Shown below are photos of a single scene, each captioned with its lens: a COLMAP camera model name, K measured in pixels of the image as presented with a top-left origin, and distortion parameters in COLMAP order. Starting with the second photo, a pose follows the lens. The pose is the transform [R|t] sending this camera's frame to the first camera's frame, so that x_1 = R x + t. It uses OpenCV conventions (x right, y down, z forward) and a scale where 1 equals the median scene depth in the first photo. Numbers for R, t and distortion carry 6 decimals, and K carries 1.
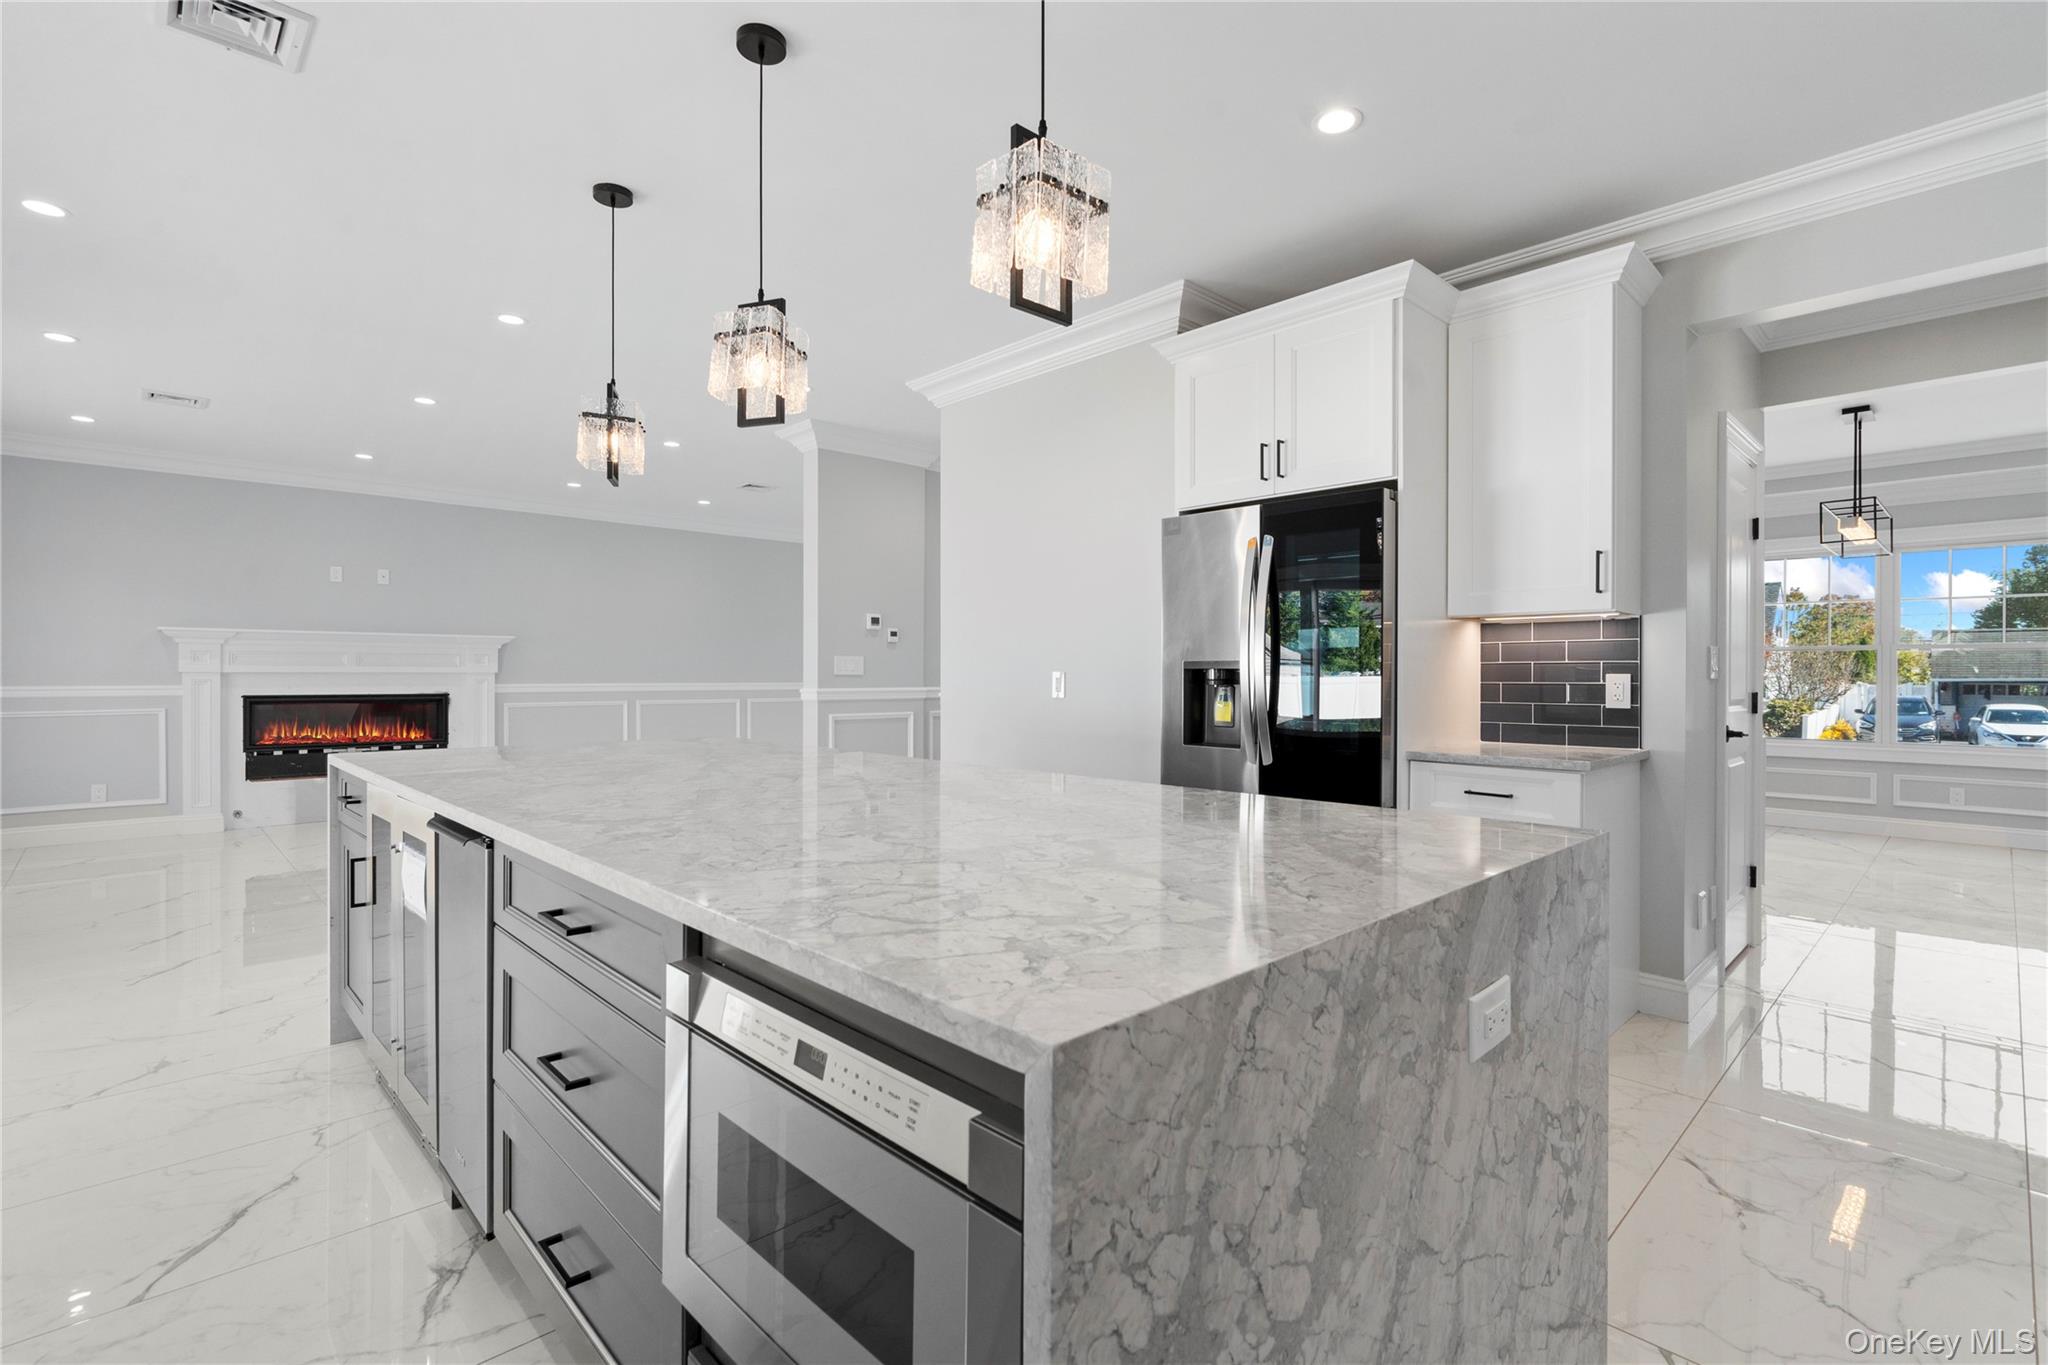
lens RADIAL K [[942.8, 0, 993.6], [0, 942.8, 676.1], [0, 0, 1]] dist [-0.000451, 0.000807]
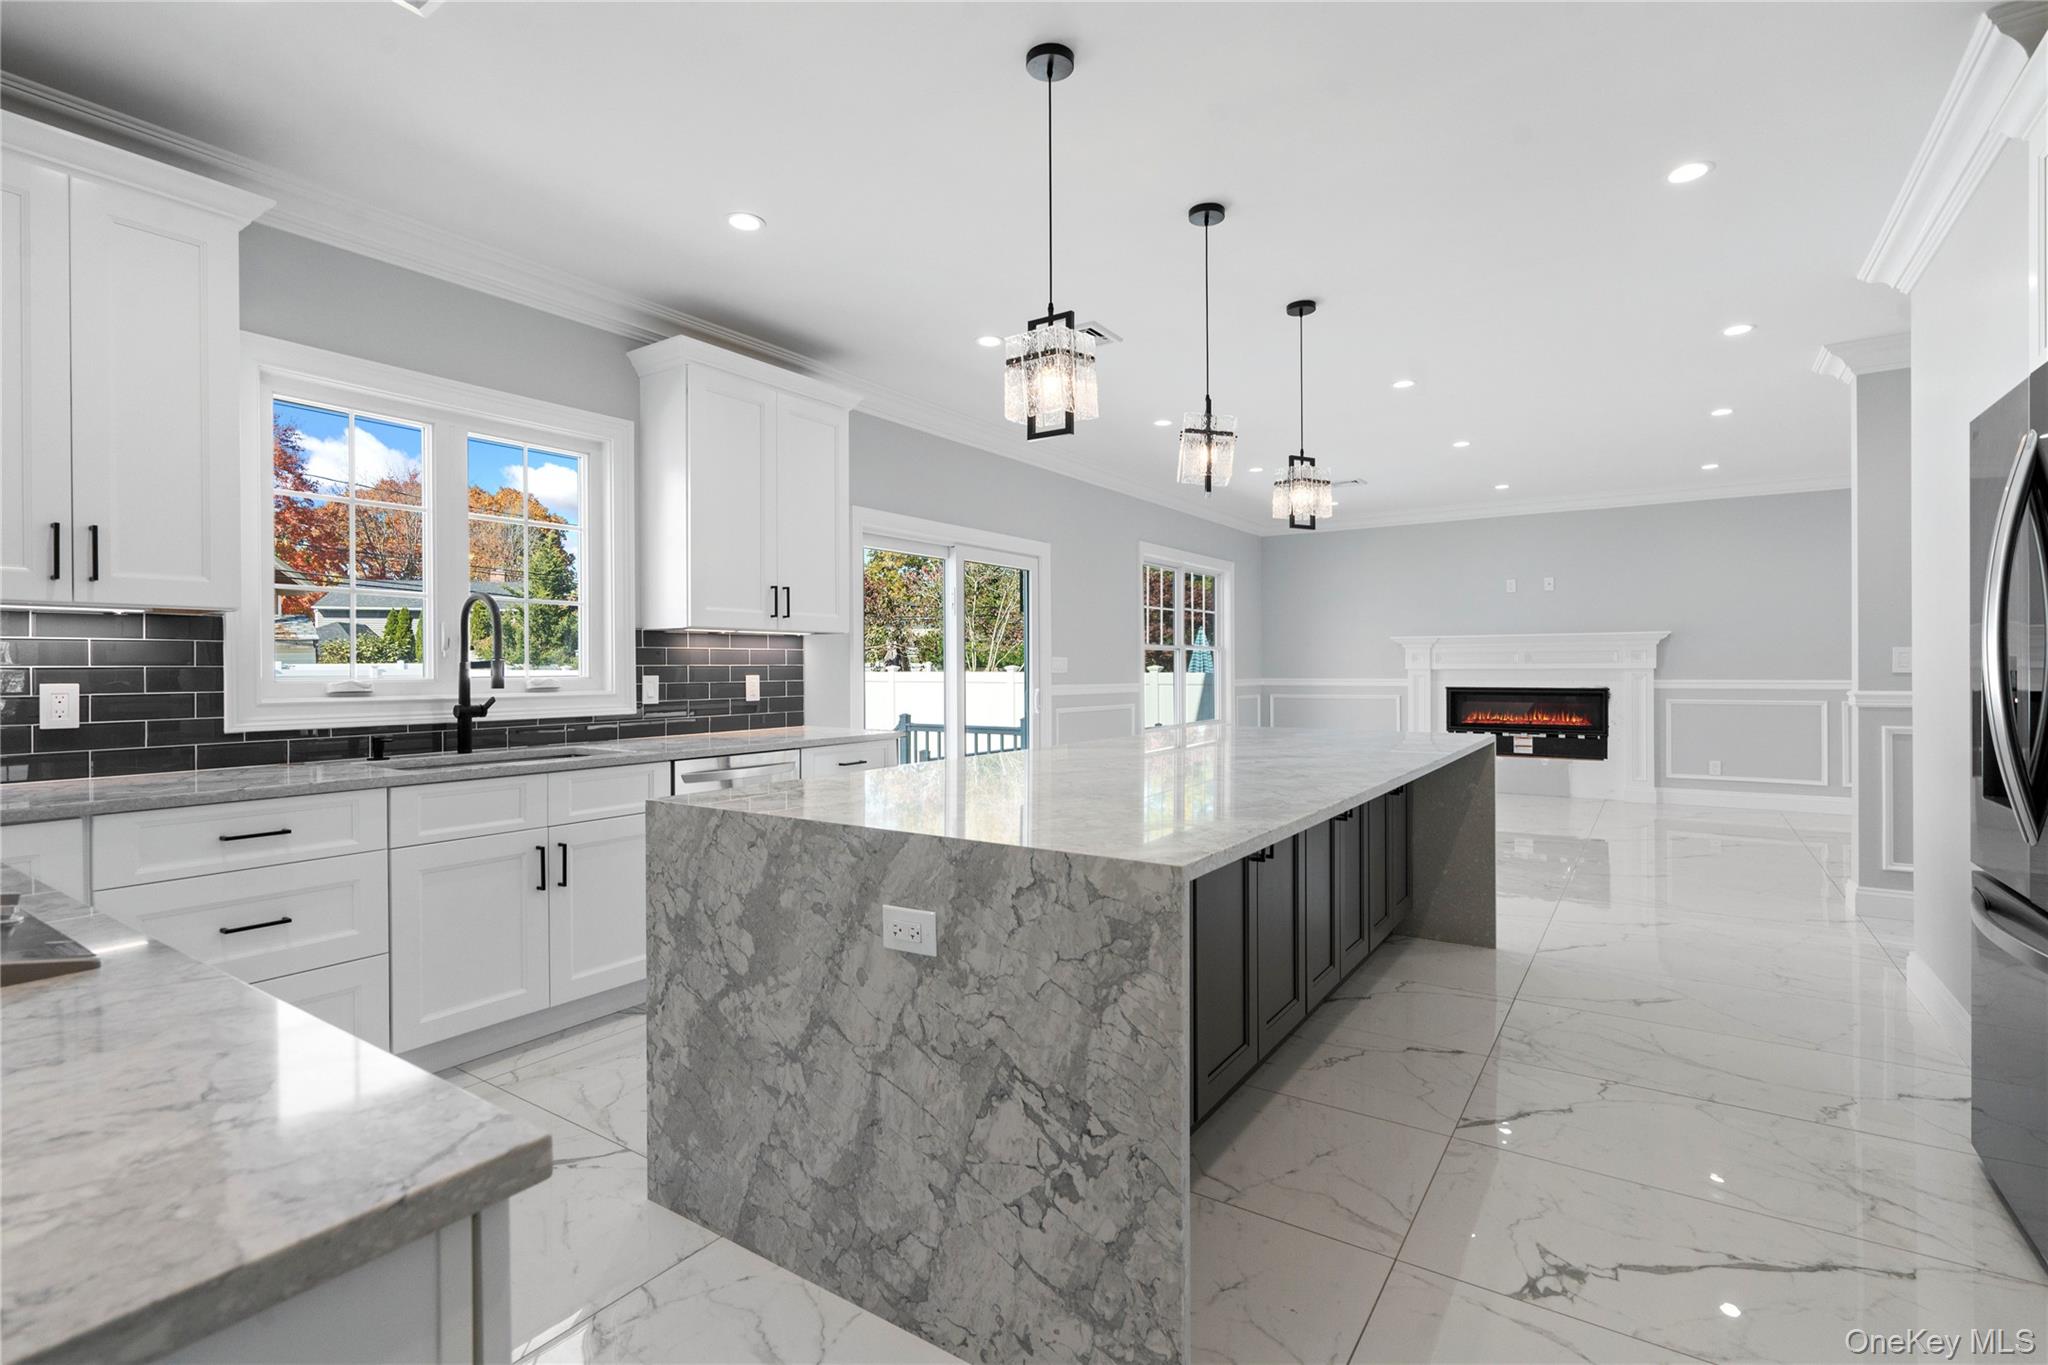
lens RADIAL K [[942.8, 0, 1044.3], [0, 942.8, 668.5], [0, 0, 1]] dist [-0.000451, 0.000807]
pose [[0.245481, 0.000059, -0.969401, 0.335967], [0.001255, 0.999999, 0.000379, -0.006139], [0.969401, -0.001310, 0.245481, 0.144123]]
